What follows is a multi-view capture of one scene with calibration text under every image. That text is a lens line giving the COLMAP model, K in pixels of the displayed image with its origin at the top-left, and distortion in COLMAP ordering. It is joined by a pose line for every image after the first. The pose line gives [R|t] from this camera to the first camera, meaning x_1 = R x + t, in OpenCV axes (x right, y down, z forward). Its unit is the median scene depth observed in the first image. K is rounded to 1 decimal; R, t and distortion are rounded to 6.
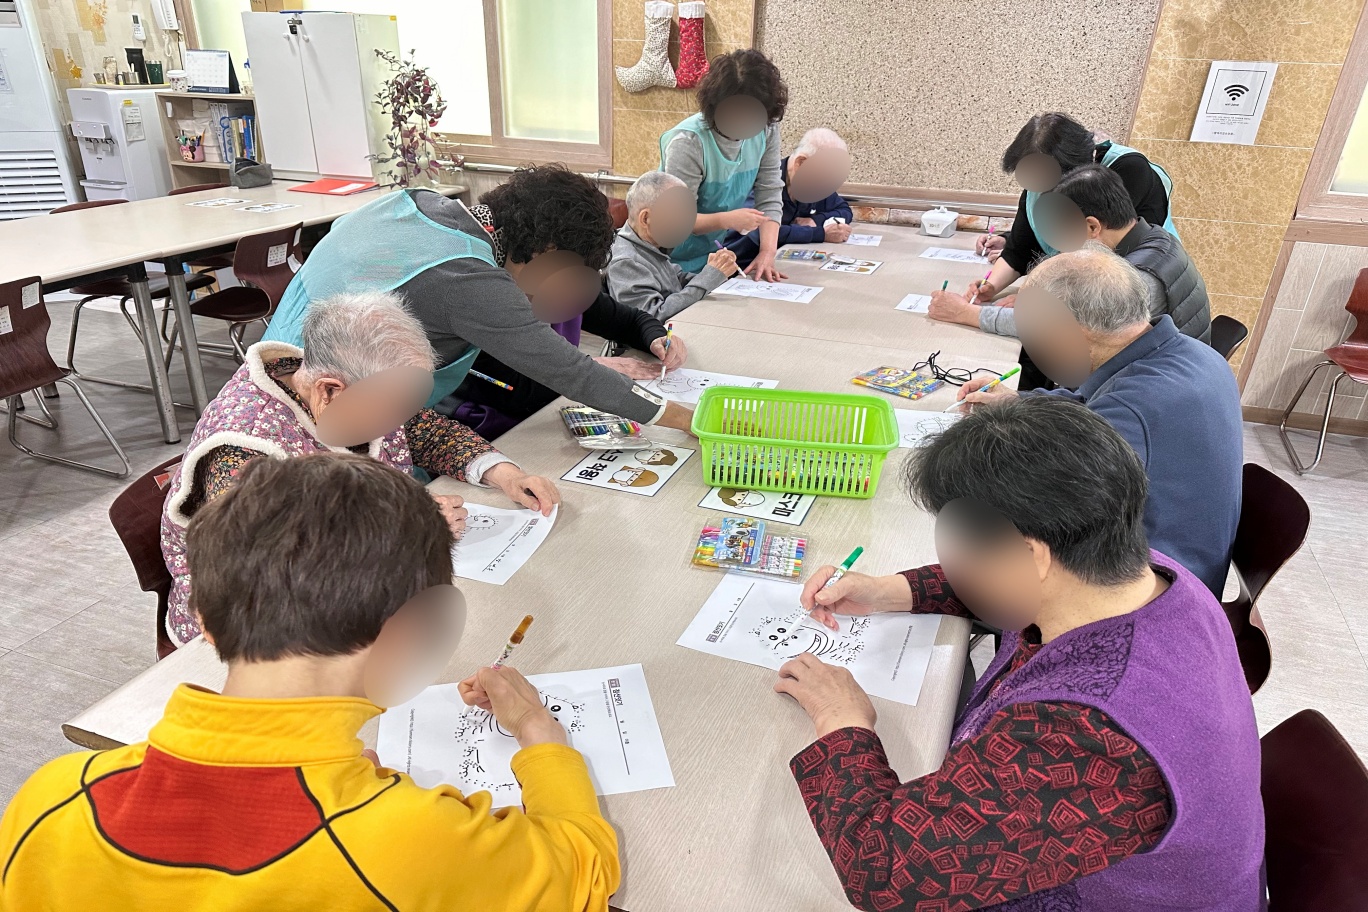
lens RADIAL K [[940.3, 0, 674.4], [0, 940.3, 573.6], [0, 0, 1]] dist [-0.003048, 0.004295]
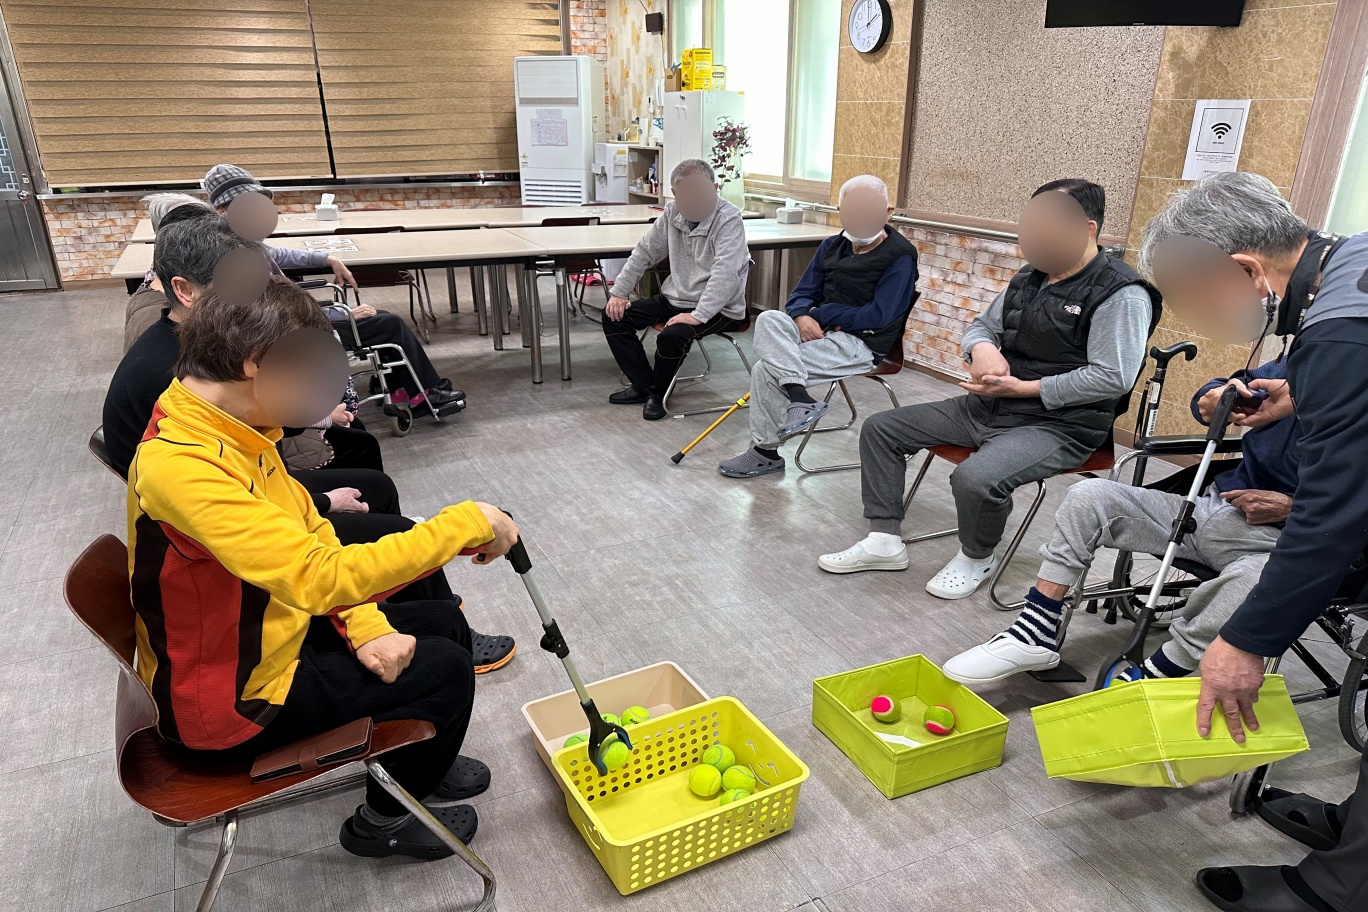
lens RADIAL K [[962.5, 0, 652.2], [0, 962.5, 521.1], [0, 0, 1]] dist [0.008807, 0.001005]
pose [[0.707658, 0.253499, -0.659514, 0.875564], [-0.331027, 0.943591, 0.007498, 0.045953], [0.624213, 0.213011, 0.751655, -0.018453]]
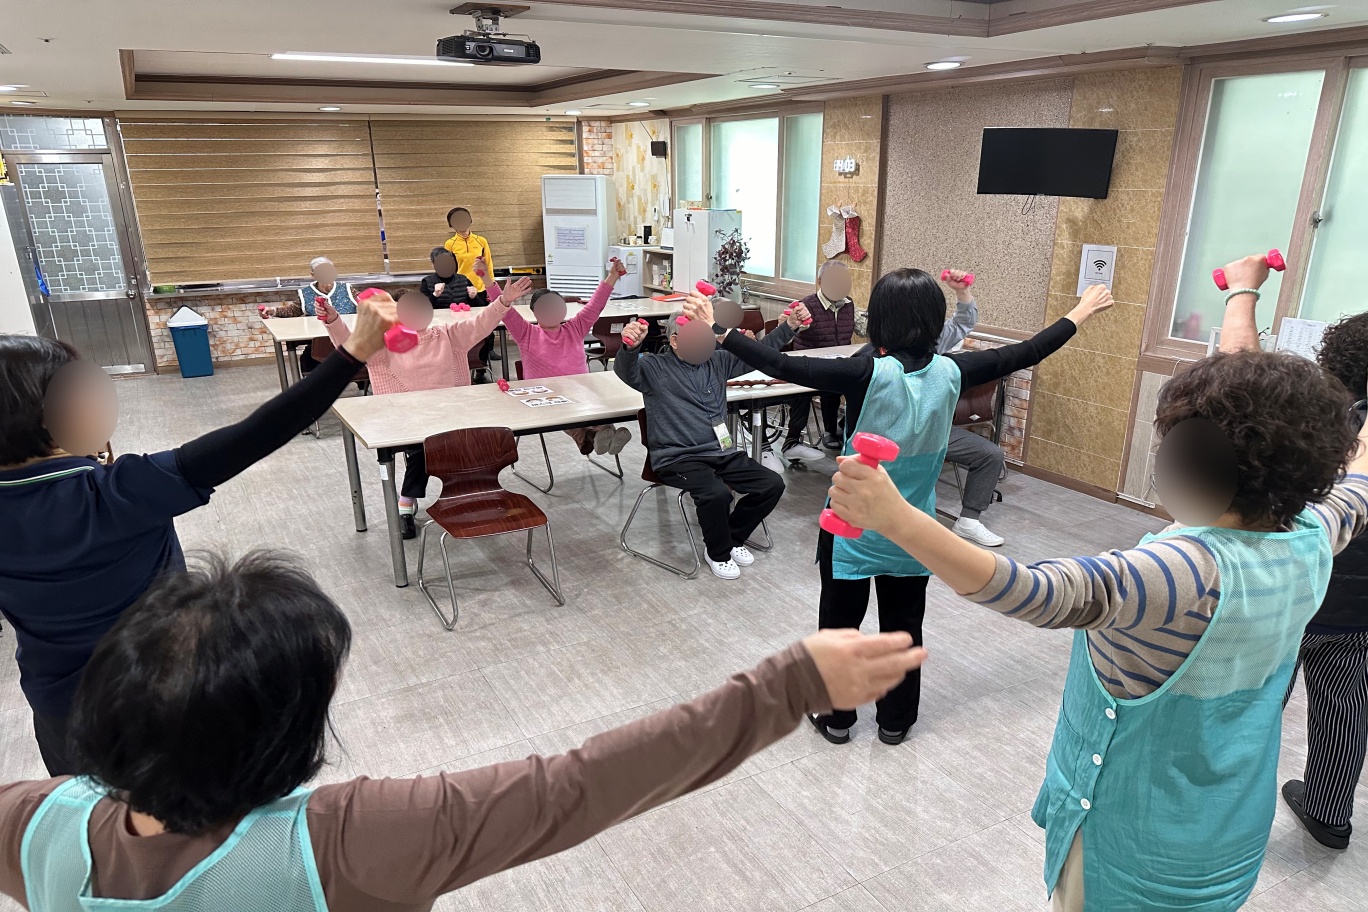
lens RADIAL K [[941.3, 0, 681.1], [0, 941.3, 510.2], [0, 0, 1]] dist [0.051400, -0.050848]
pose [[0.761549, 0.188283, -0.620156, 0.999815], [-0.300825, 0.950241, -0.080912, 0.131148], [0.574063, 0.248177, 0.780295, -0.354128]]
